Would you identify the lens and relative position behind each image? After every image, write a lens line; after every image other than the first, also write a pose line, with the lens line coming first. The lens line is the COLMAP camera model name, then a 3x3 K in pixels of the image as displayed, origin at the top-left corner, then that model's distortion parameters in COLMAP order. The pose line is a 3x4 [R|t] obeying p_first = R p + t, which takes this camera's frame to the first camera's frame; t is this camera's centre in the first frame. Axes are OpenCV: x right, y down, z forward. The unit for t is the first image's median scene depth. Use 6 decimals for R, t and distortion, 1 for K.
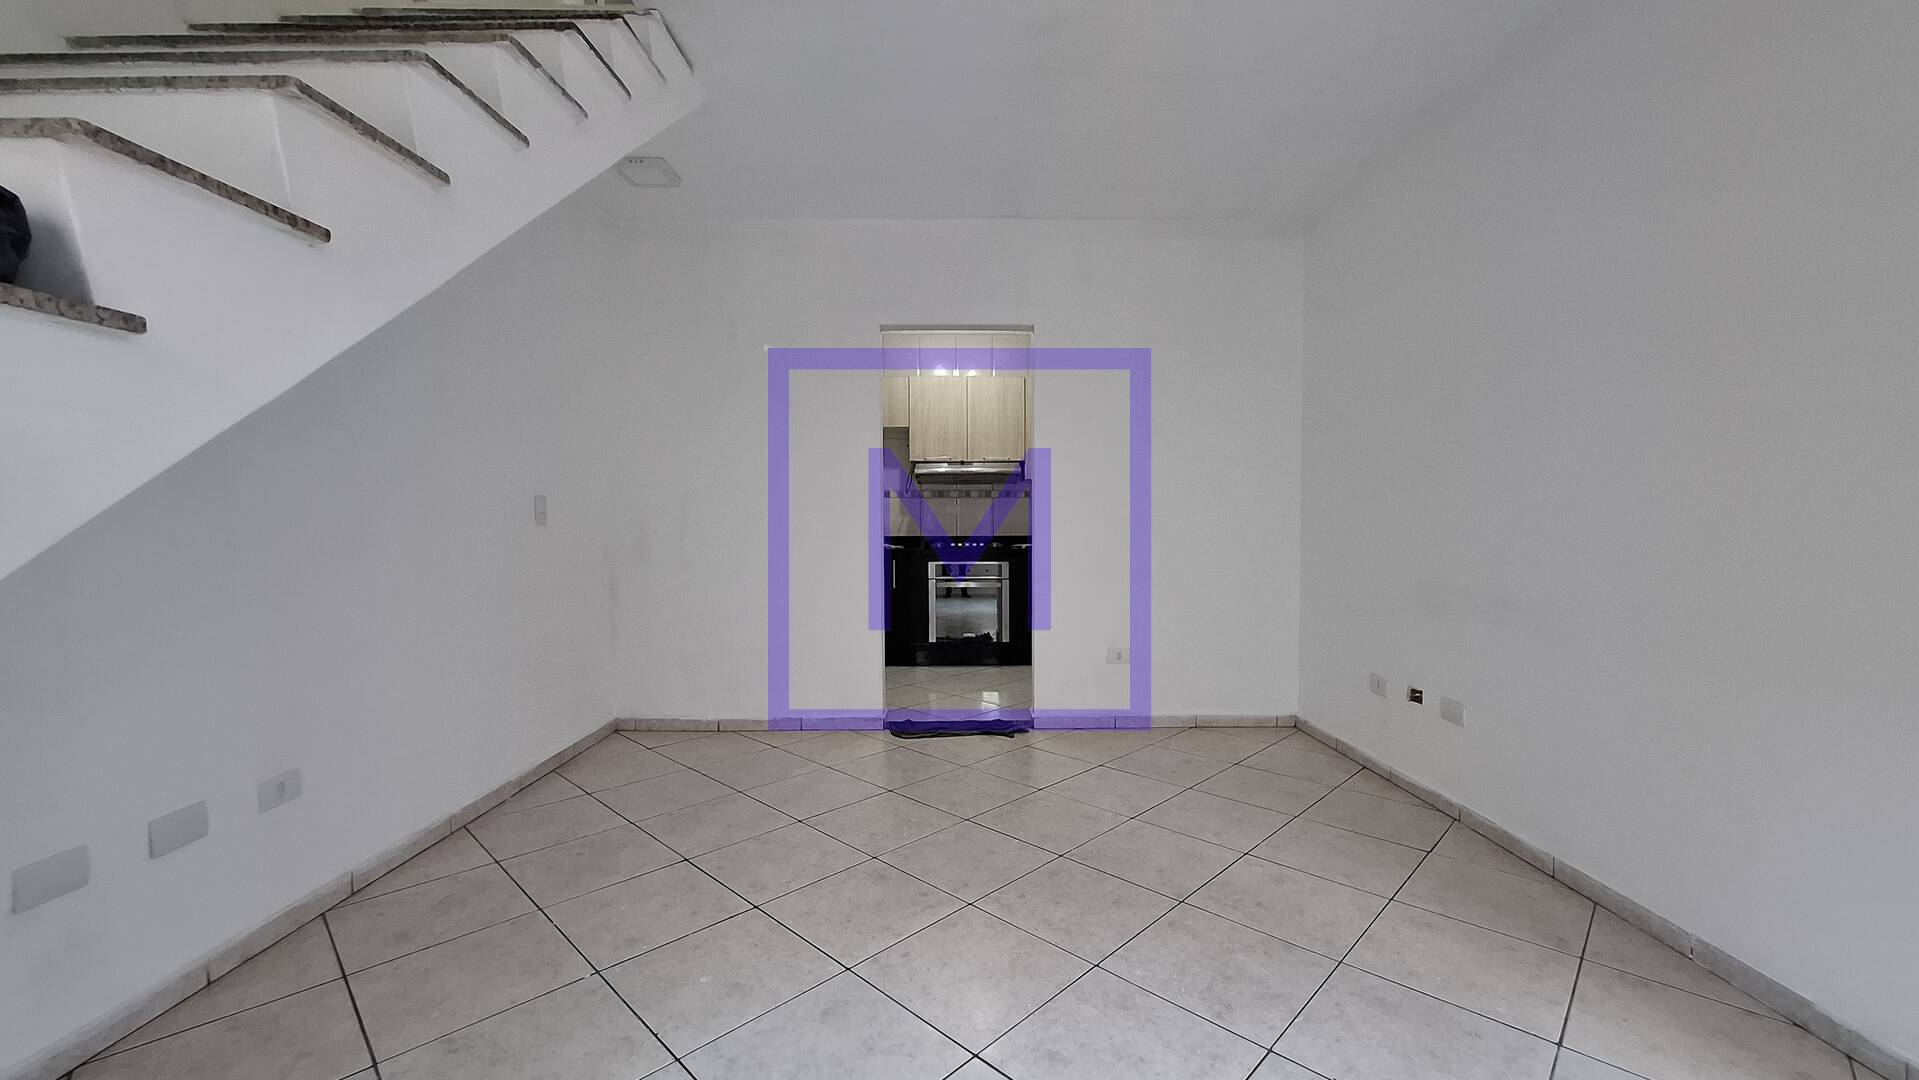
lens RADIAL K [[747.5, 0, 962.4], [0, 747.5, 534.3], [0, 0, 1]] dist [-0.009088, 0.000749]
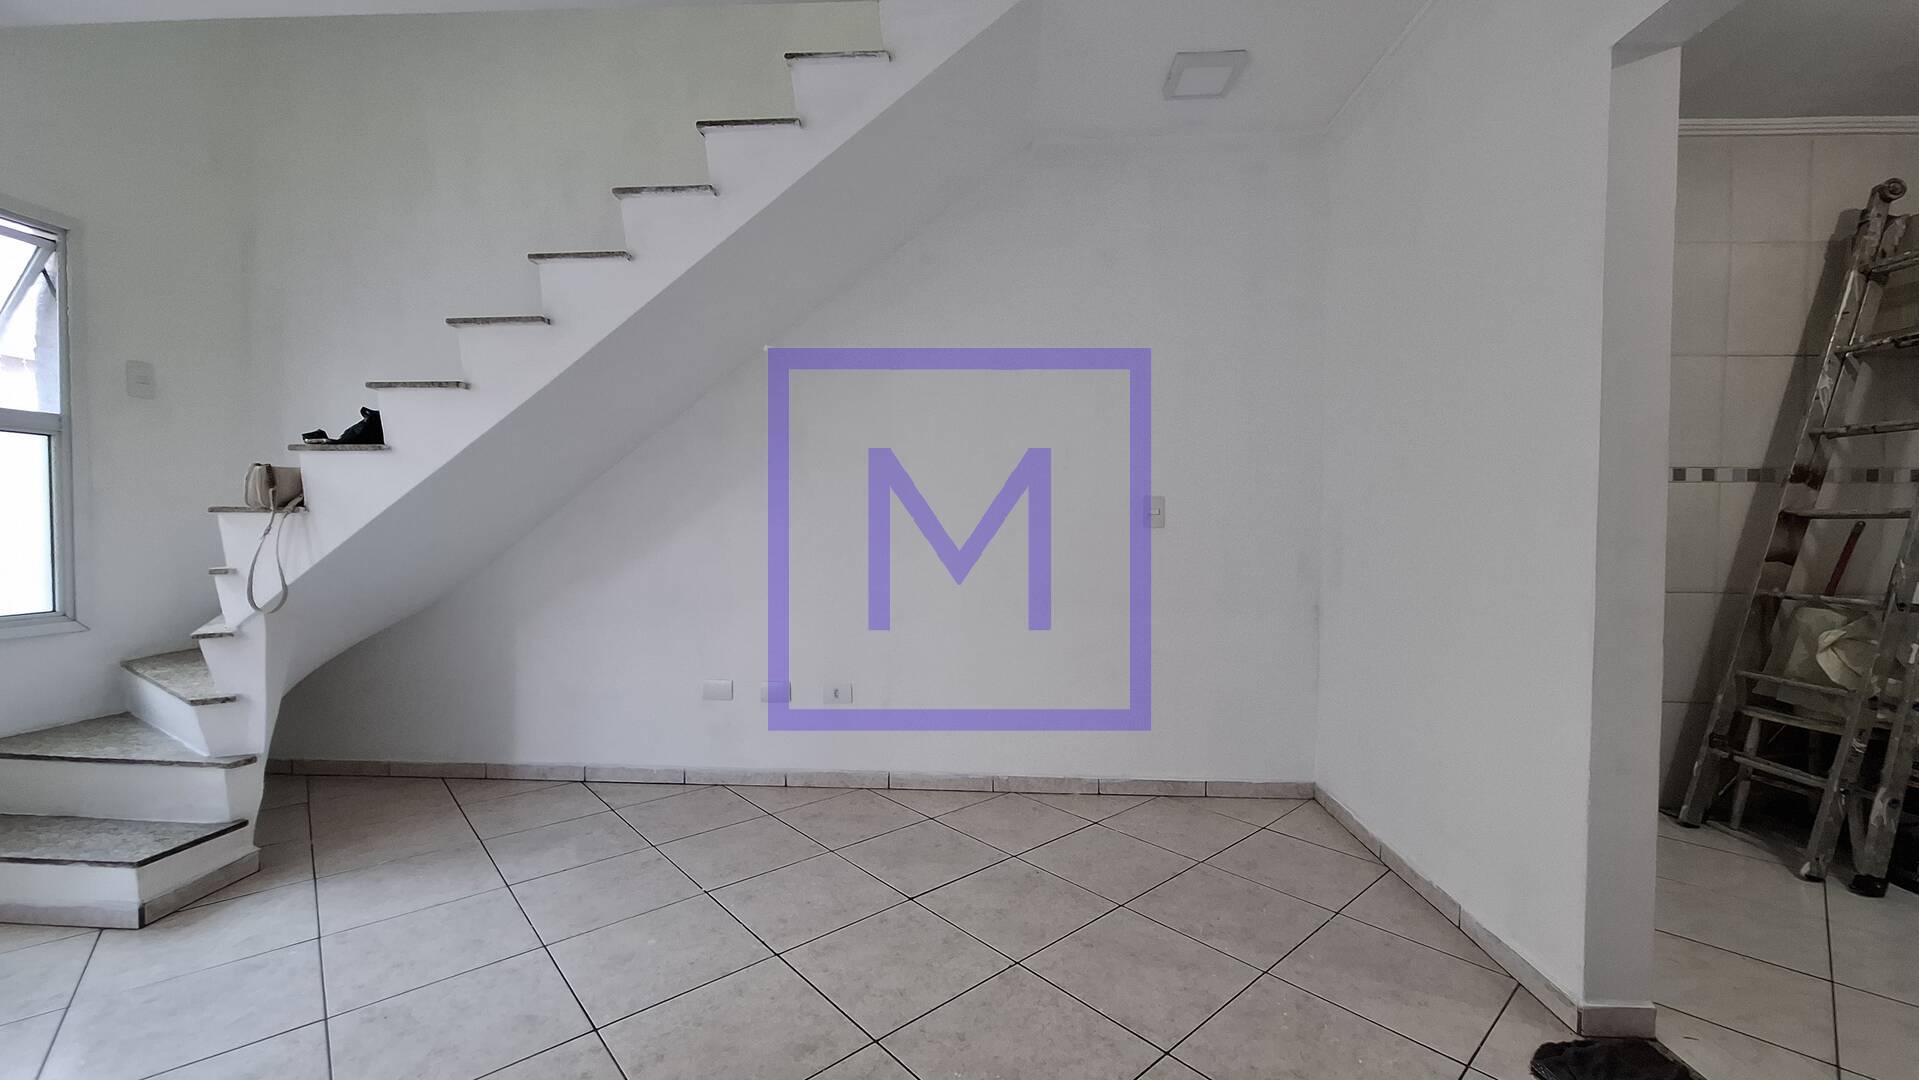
lens RADIAL K [[747.5, 0, 959.9], [0, 747.5, 535.1], [0, 0, 1]] dist [-0.009088, 0.000749]
pose [[-0.059784, 0.017502, -0.998058, 0.536056], [-0.025134, 0.999503, 0.019033, -0.019668], [0.997895, 0.026223, -0.059314, 1.148028]]
